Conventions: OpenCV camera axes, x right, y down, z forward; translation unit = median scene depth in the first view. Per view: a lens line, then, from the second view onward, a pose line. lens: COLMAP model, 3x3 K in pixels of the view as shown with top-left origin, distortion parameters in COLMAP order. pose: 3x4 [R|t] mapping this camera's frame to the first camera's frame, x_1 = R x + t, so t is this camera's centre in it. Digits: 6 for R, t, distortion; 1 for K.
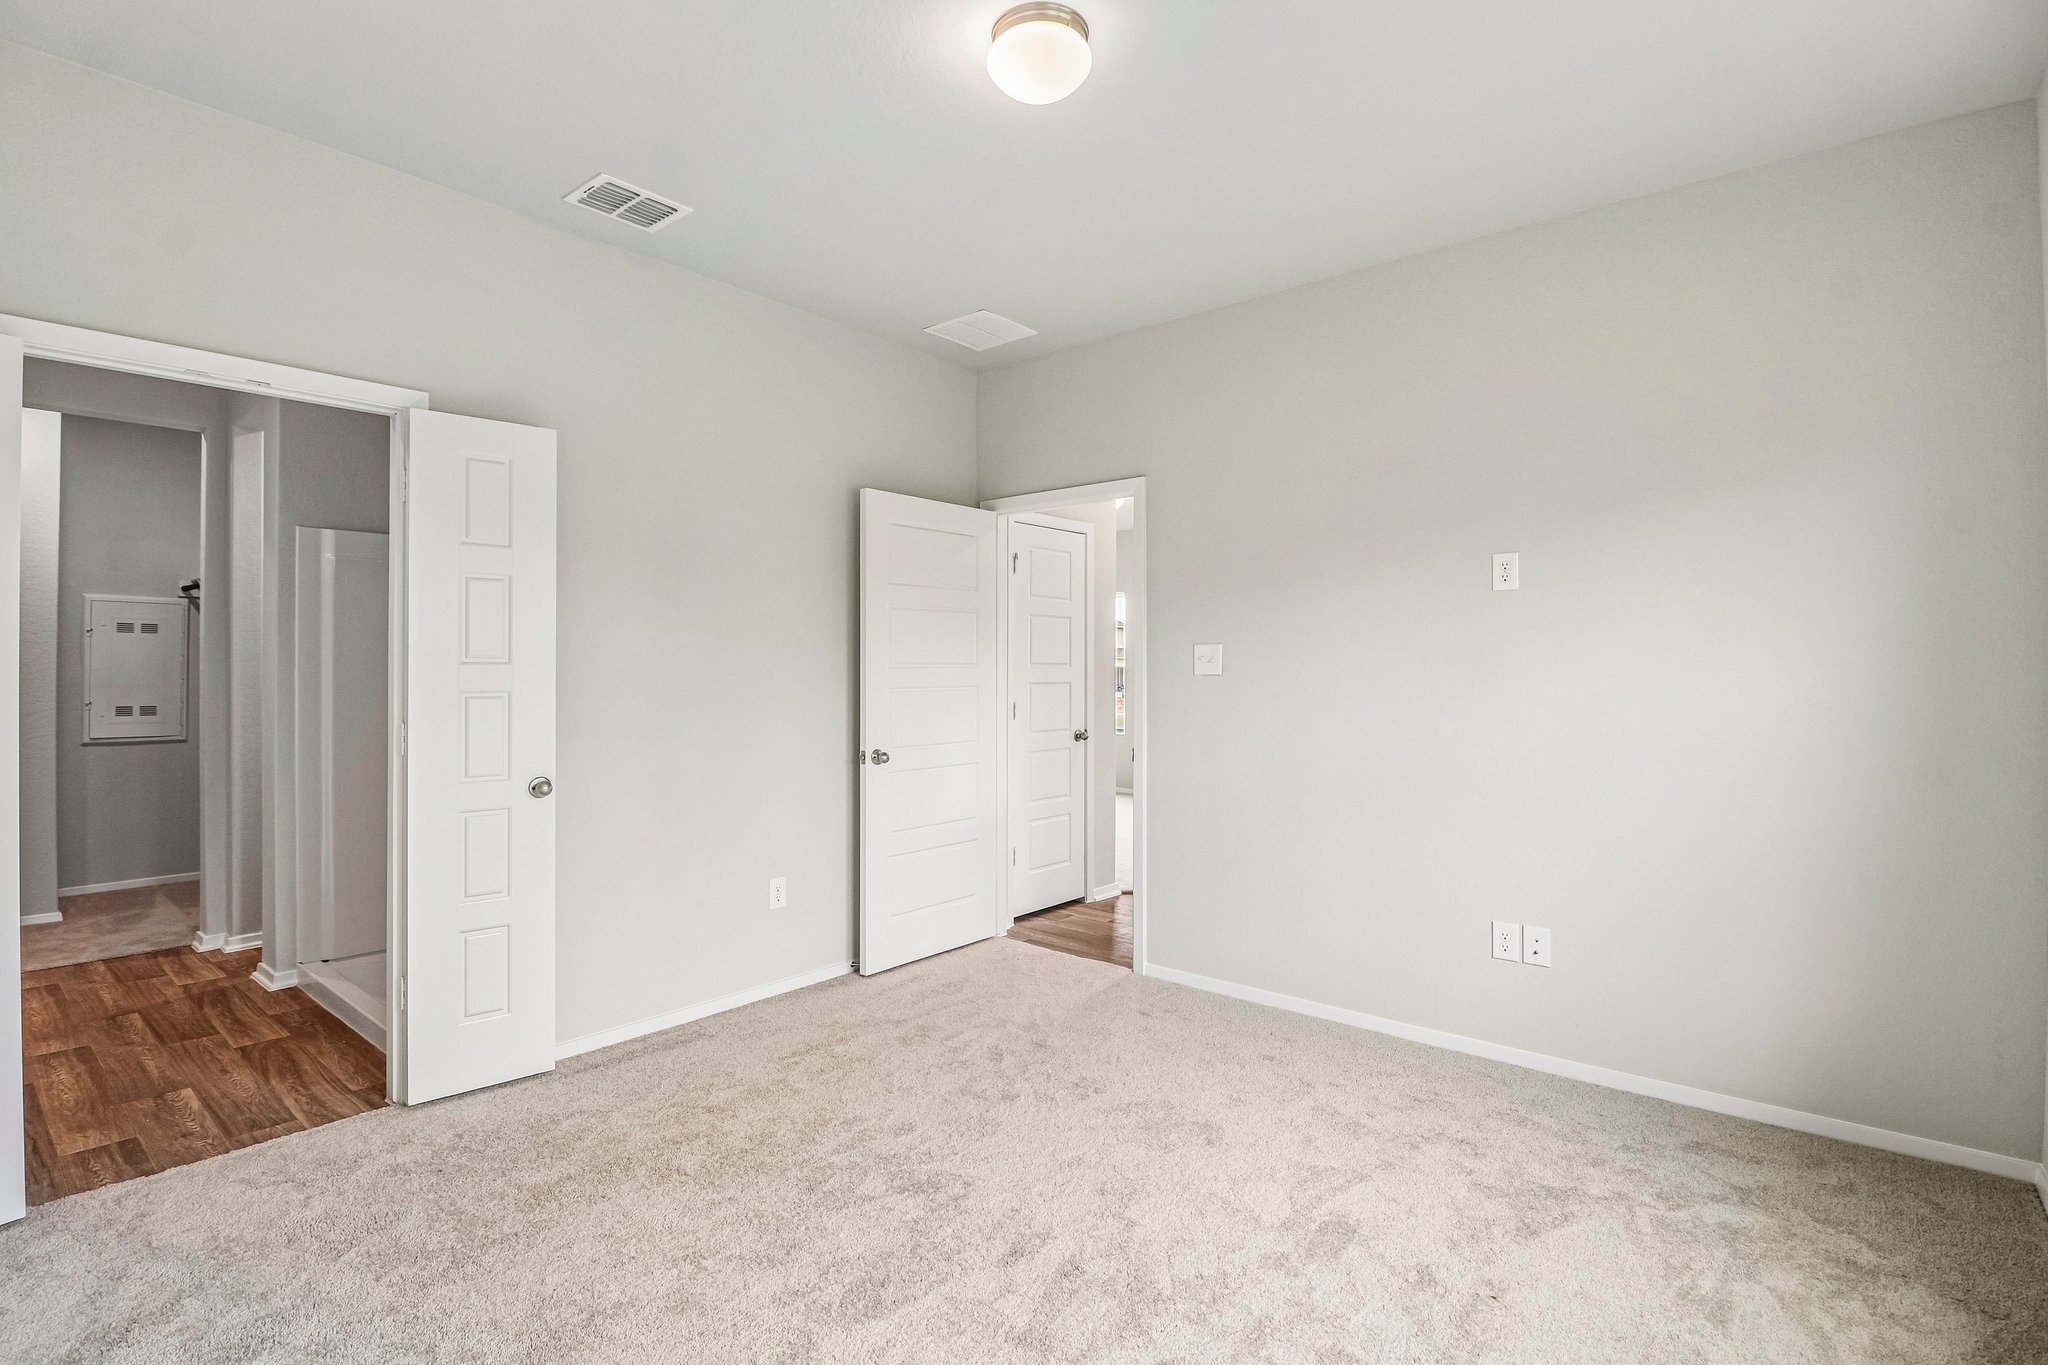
lens RADIAL K [[981.3, 0, 1019.0], [0, 981.3, 673.8], [0, 0, 1]] dist [0.005743, -0.013848]
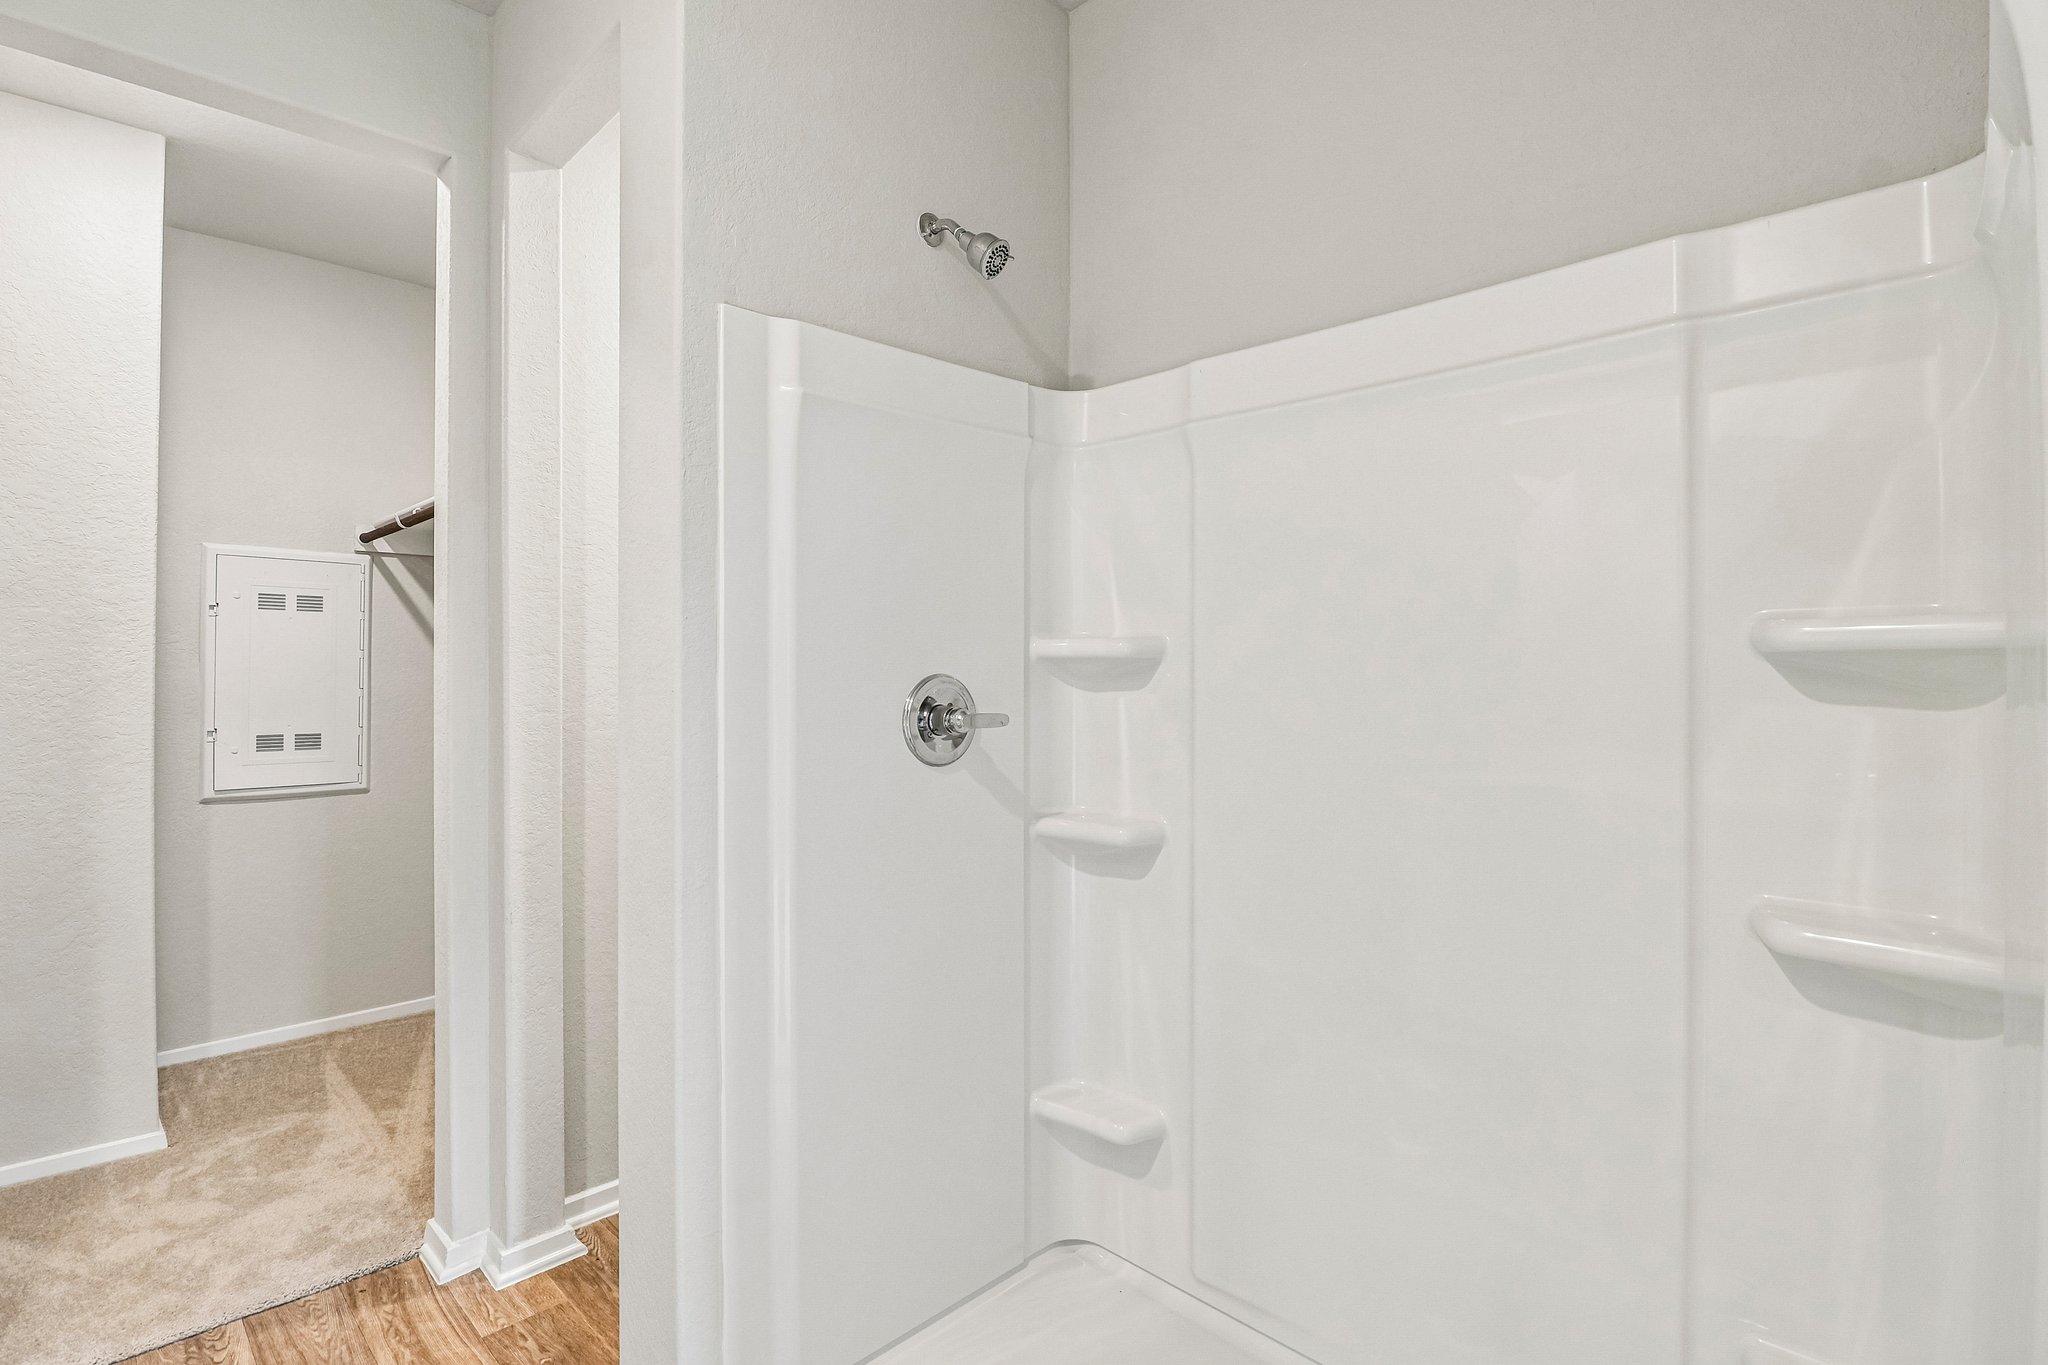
lens RADIAL K [[981.3, 0, 1028.5], [0, 981.3, 680.3], [0, 0, 1]] dist [0.005743, -0.013848]
pose [[0.997656, 0.000805, -0.068426, -0.428934], [-0.000653, 0.999997, 0.002238, -0.001250], [0.068427, -0.002188, 0.997654, 0.451569]]
